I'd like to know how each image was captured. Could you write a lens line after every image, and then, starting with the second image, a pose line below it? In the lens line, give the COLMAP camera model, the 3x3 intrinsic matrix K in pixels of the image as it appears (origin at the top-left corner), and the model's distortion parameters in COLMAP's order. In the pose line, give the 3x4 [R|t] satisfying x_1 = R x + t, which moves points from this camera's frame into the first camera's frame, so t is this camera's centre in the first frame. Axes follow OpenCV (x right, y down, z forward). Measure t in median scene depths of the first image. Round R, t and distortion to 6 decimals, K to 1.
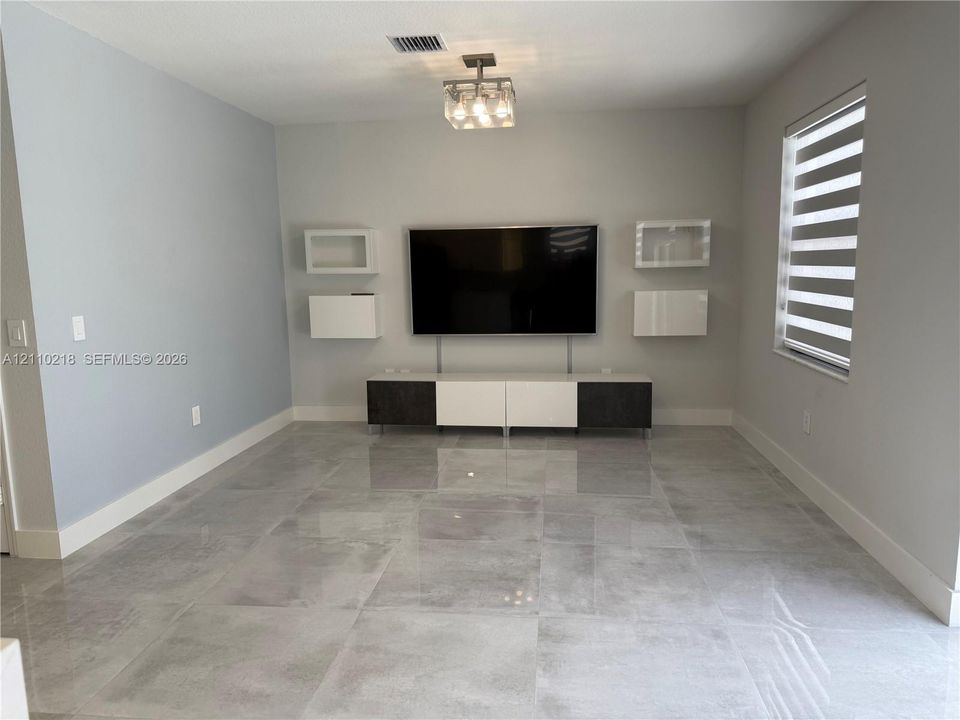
lens RADIAL K [[667.5, 0, 481.8], [0, 667.5, 364.2], [0, 0, 1]] dist [0.051469, -0.006871]
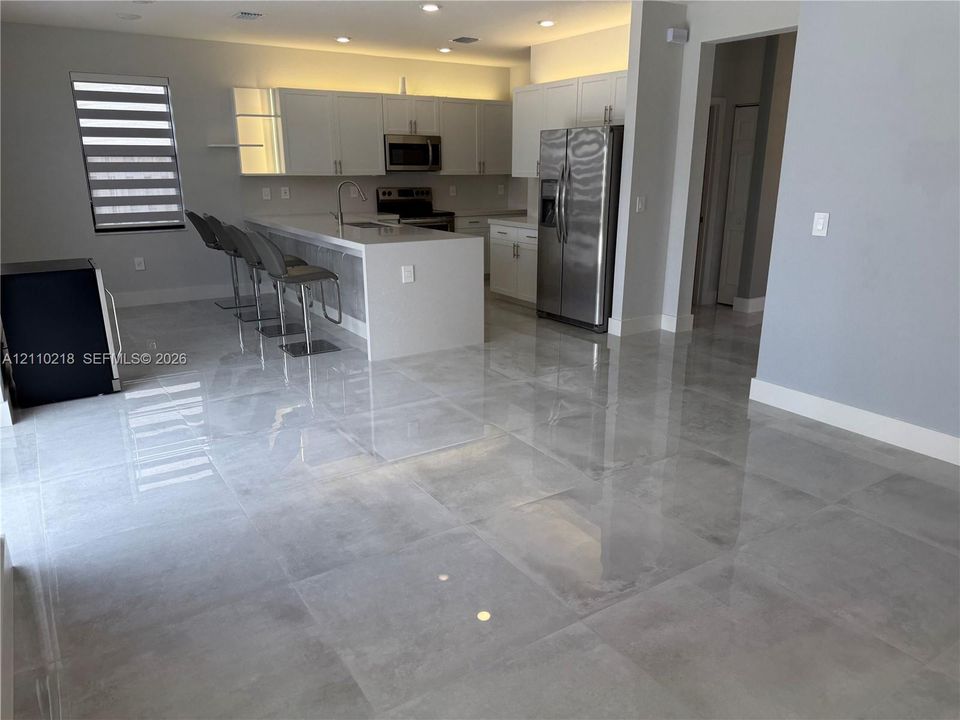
lens RADIAL K [[667.5, 0, 483.7], [0, 667.5, 361.8], [0, 0, 1]] dist [0.051469, -0.006871]
pose [[-0.763123, 0.199161, -0.614800, 0.424563], [-0.084165, 0.912598, 0.400101, -0.193745], [0.640750, 0.357071, -0.679662, 1.187627]]
